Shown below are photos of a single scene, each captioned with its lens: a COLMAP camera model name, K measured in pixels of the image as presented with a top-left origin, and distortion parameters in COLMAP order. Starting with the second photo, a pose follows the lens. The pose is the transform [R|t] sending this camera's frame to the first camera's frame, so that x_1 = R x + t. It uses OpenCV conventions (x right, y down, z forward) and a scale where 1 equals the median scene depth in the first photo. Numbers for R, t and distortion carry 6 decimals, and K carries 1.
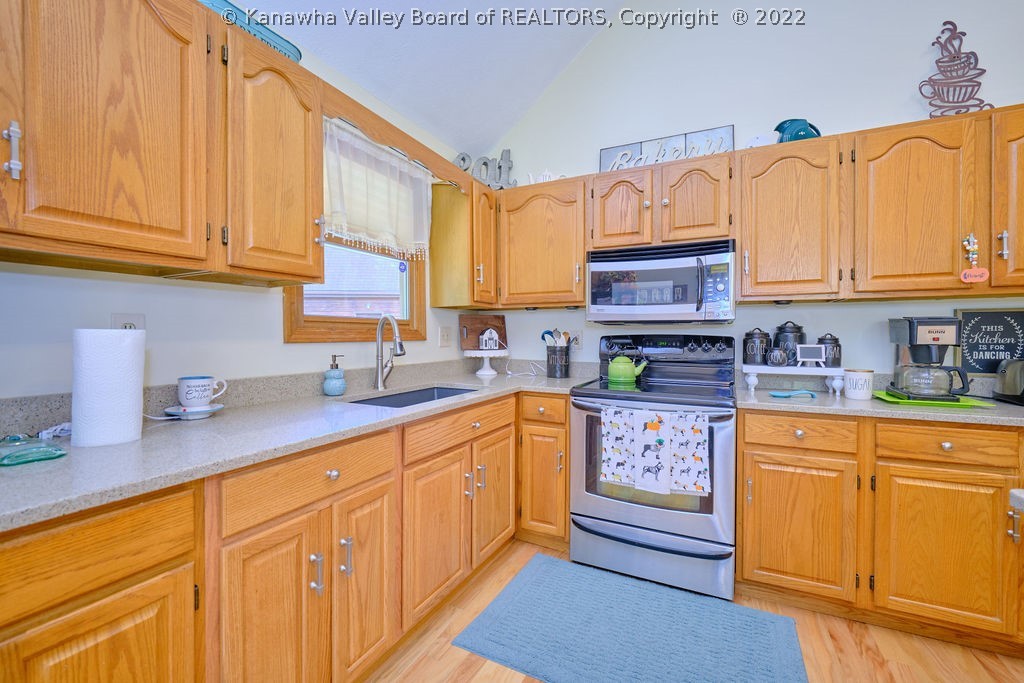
lens RADIAL K [[418.4, 0, 512.0], [0, 418.4, 341.5], [0, 0, 1]] dist [-0.002679, -0.000354]
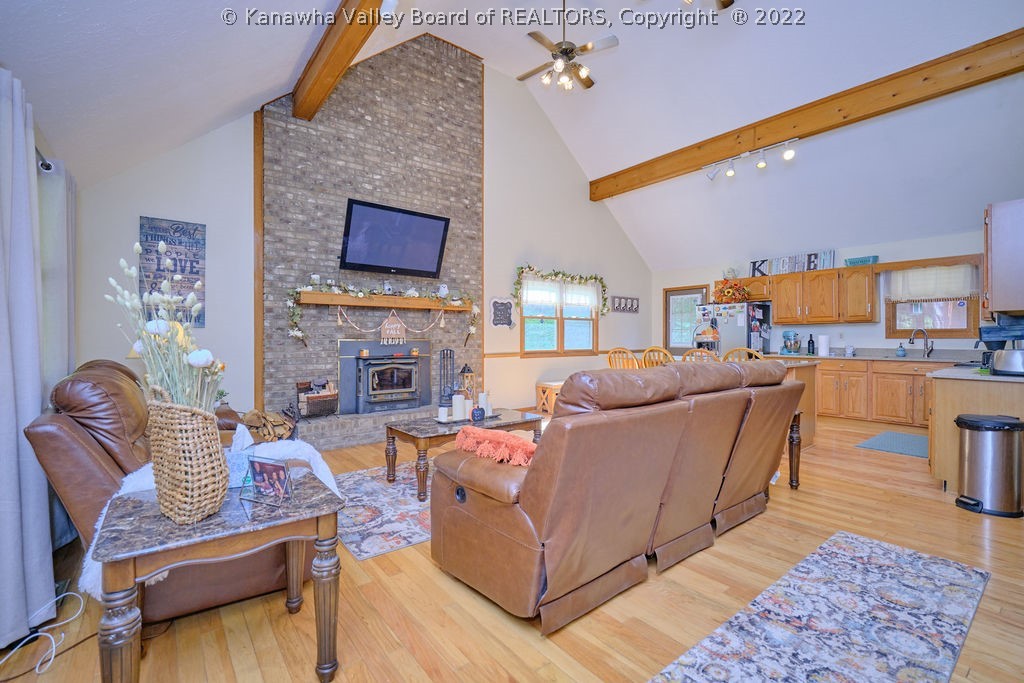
lens RADIAL K [[451.6, 0, 512.0], [0, 451.6, 341.5], [0, 0, 1]] dist [-0.018862, 0.000021]
pose [[-0.436978, 0.006968, -0.899445, 3.797656], [-0.011190, 0.999850, 0.013182, 0.014015], [0.899403, 0.015825, -0.436835, -0.095168]]
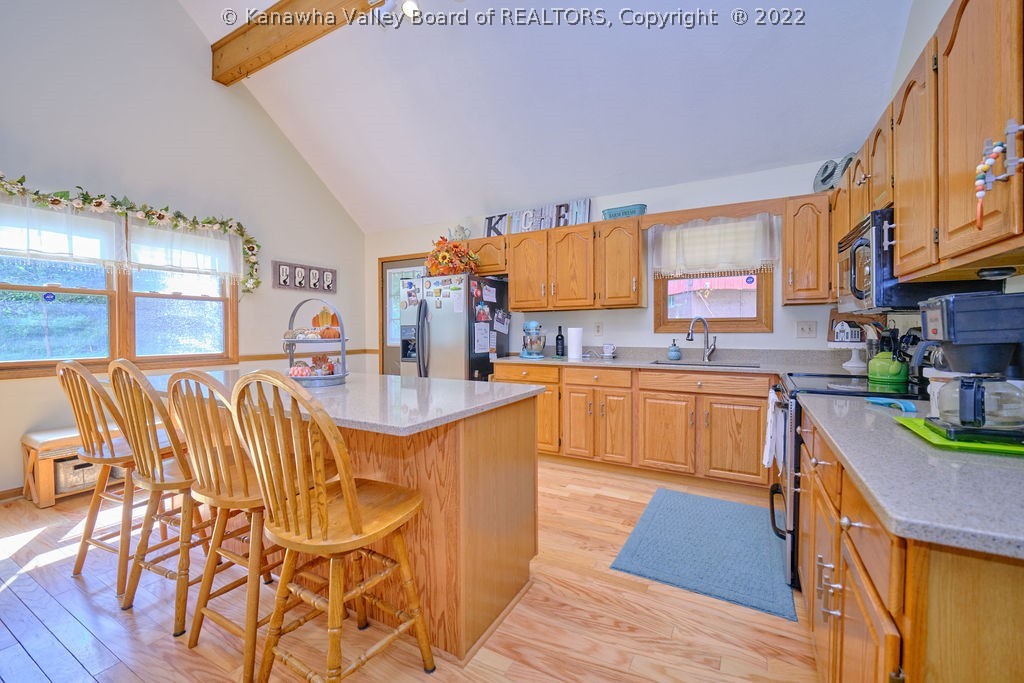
lens RADIAL K [[416.7, 0, 512.0], [0, 416.7, 341.5], [0, 0, 1]] dist [0.001184, 0.000070]
pose [[-0.056630, 0.025491, -0.998070, 1.627907], [-0.010884, 0.999599, 0.026147, 0.001867], [0.998336, 0.012343, -0.056329, 0.385861]]
